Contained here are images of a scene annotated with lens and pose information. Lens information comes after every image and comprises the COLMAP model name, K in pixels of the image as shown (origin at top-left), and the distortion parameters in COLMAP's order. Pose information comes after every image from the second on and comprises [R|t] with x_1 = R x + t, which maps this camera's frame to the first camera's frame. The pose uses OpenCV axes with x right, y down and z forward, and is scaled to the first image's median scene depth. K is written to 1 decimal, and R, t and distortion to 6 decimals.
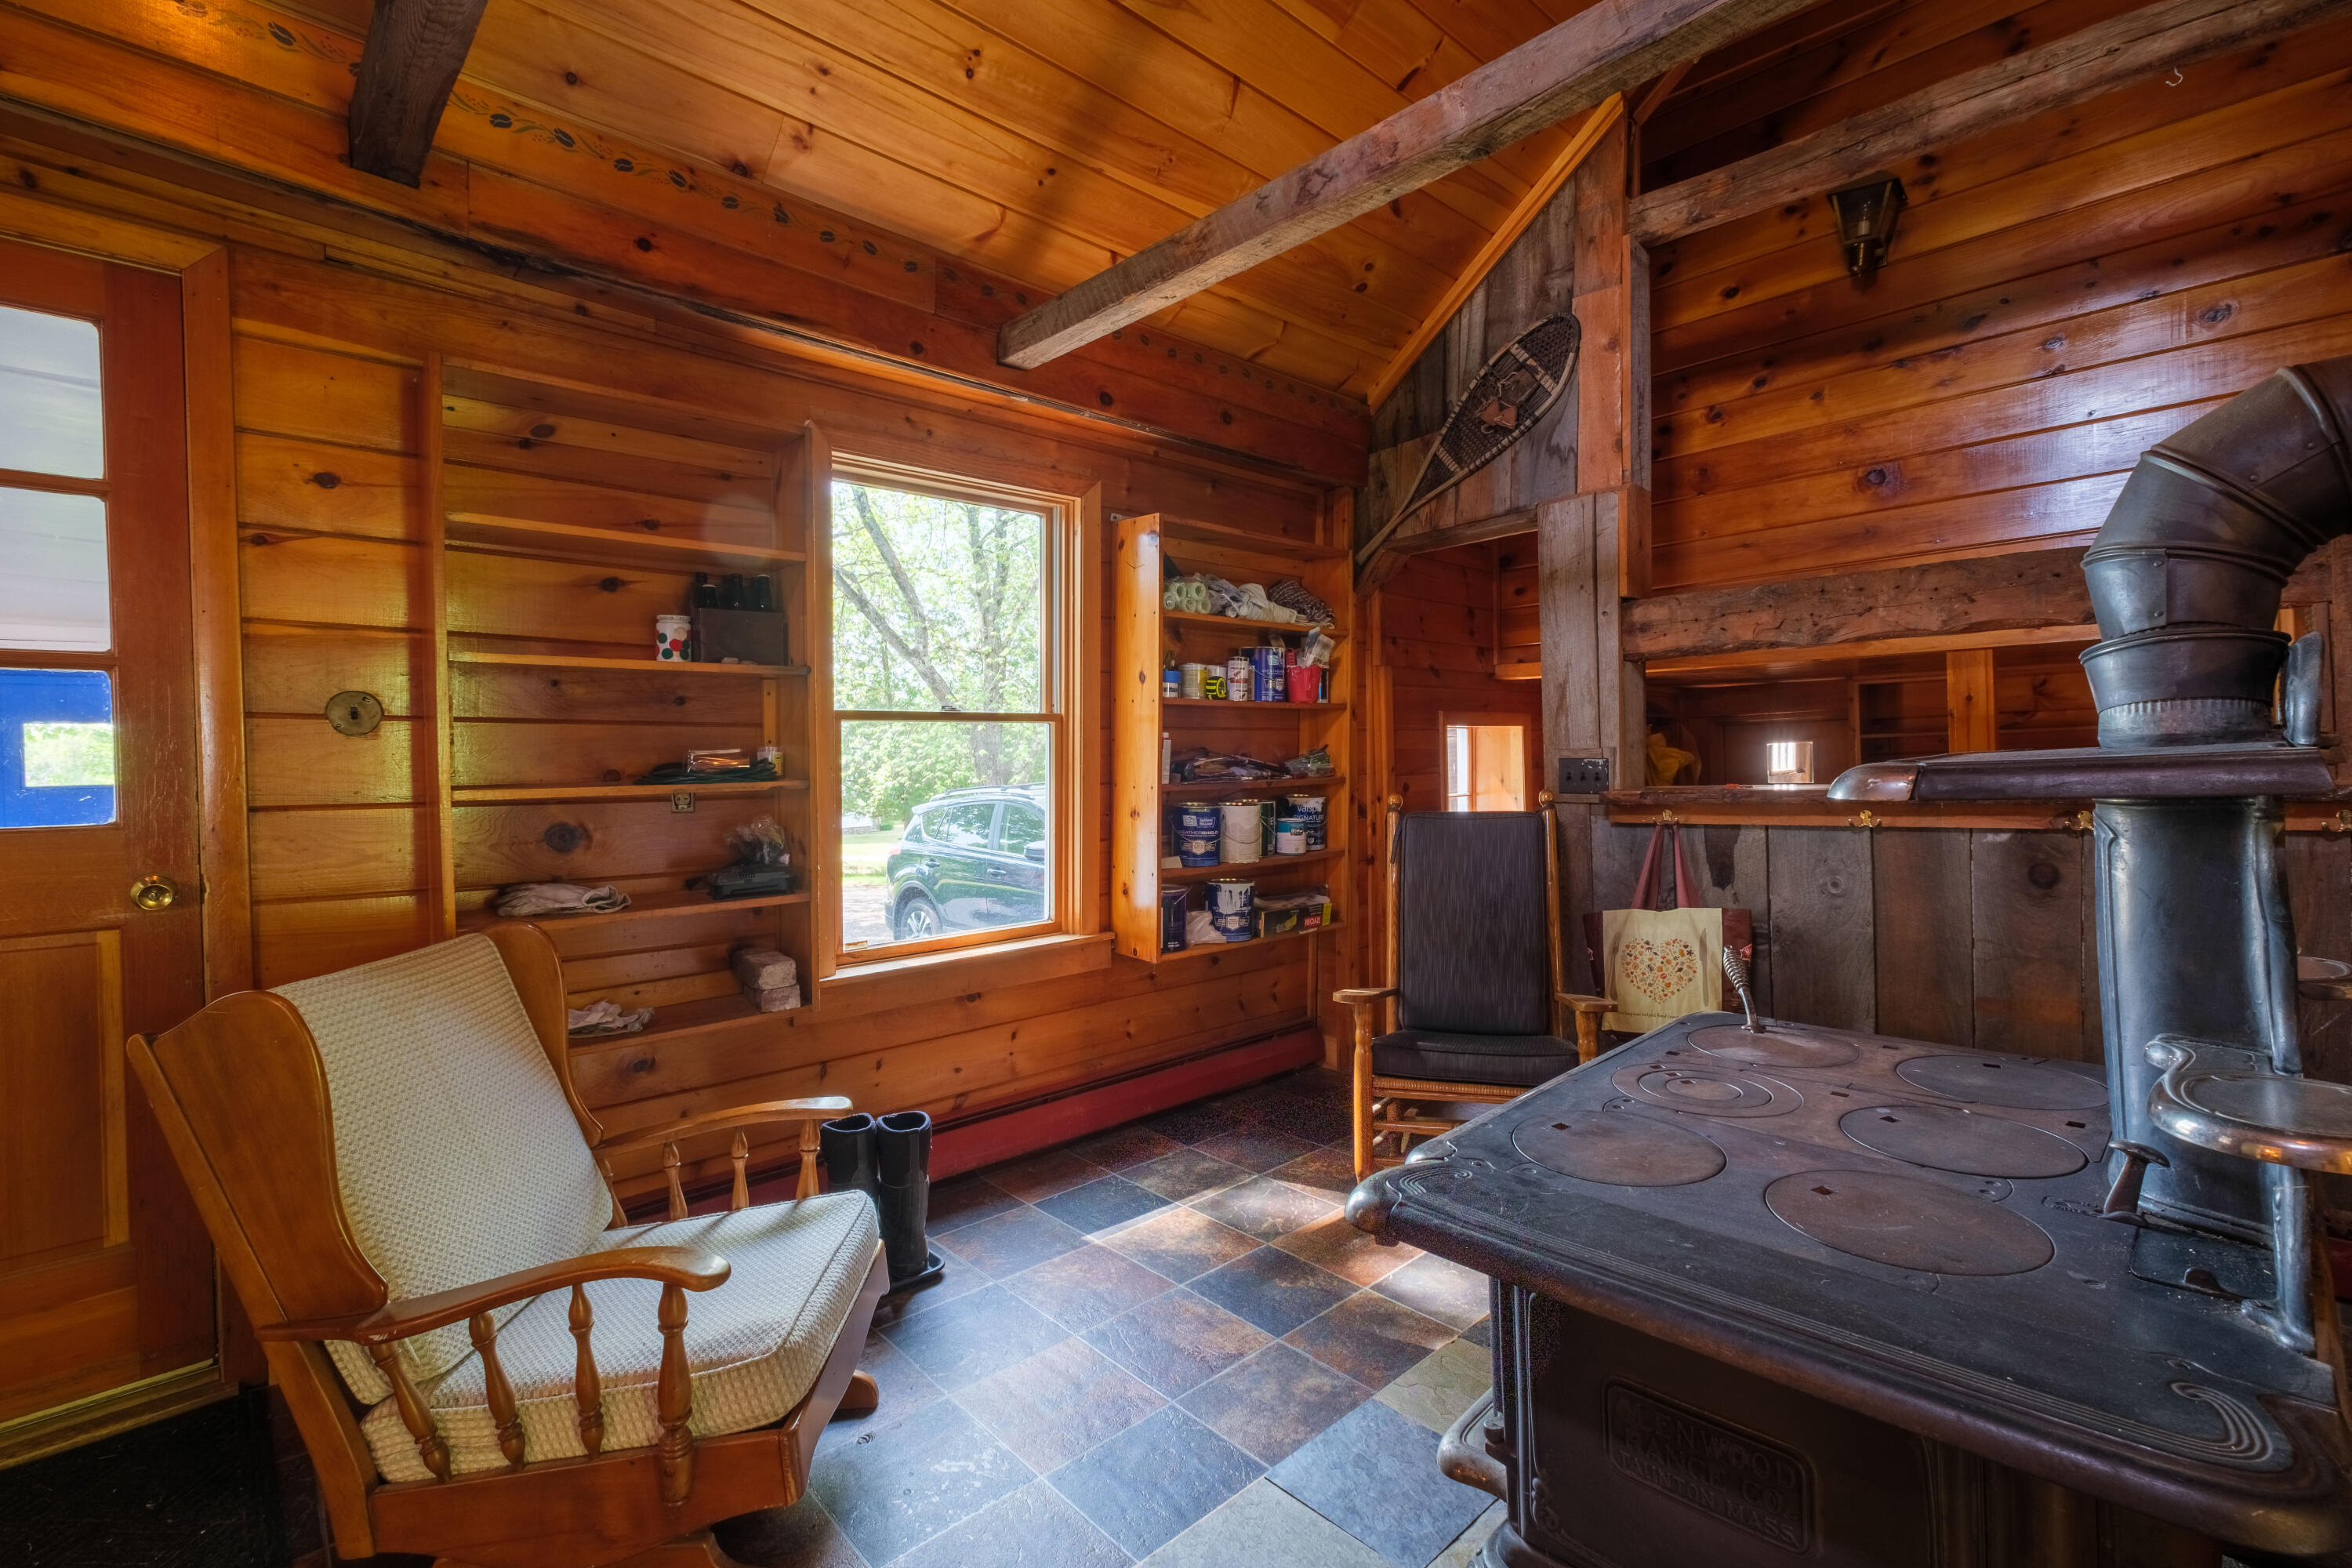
lens RADIAL K [[1030.0, 0, 1172.5], [0, 1030.0, 774.3], [0, 0, 1]] dist [-0.005419, -0.000444]
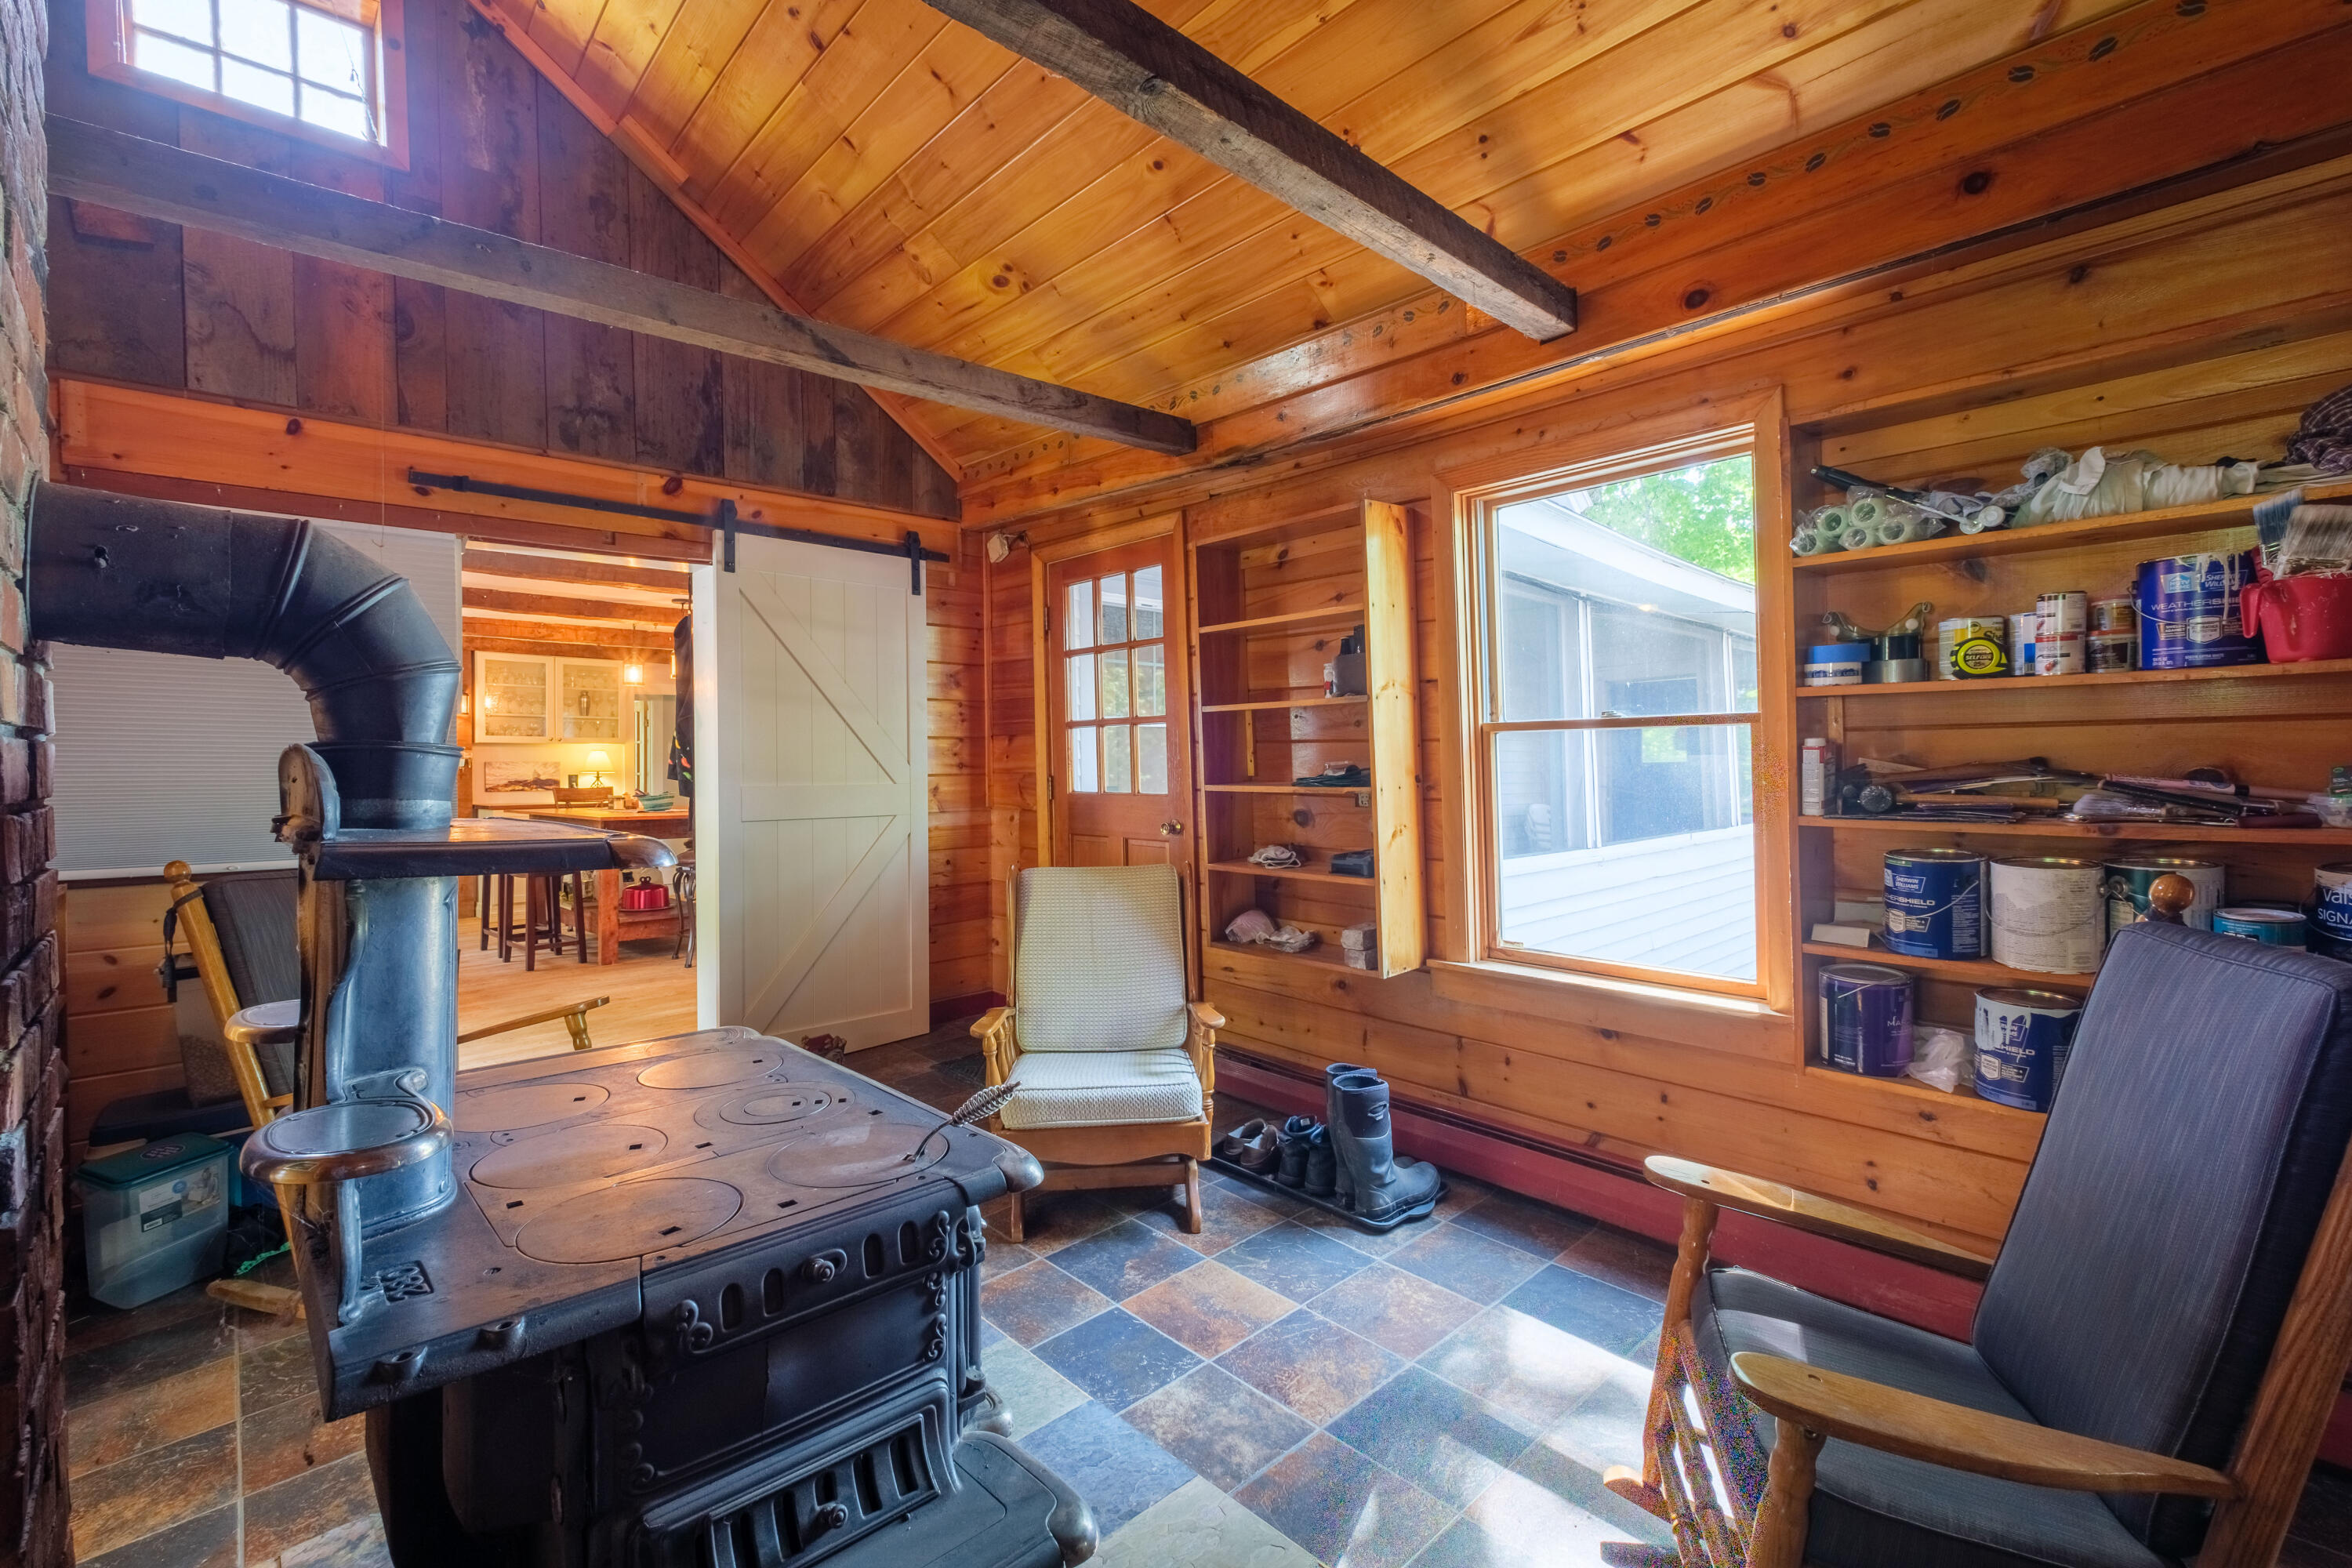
lens RADIAL K [[1030.0, 0, 1172.5], [0, 1030.0, 774.3], [0, 0, 1]] dist [-0.005419, -0.000444]
pose [[-0.001687, 0.033991, -0.999421, 0.813249], [-0.001745, 0.999421, 0.033994, -0.047819], [0.999997, 0.001801, -0.001627, 0.715844]]
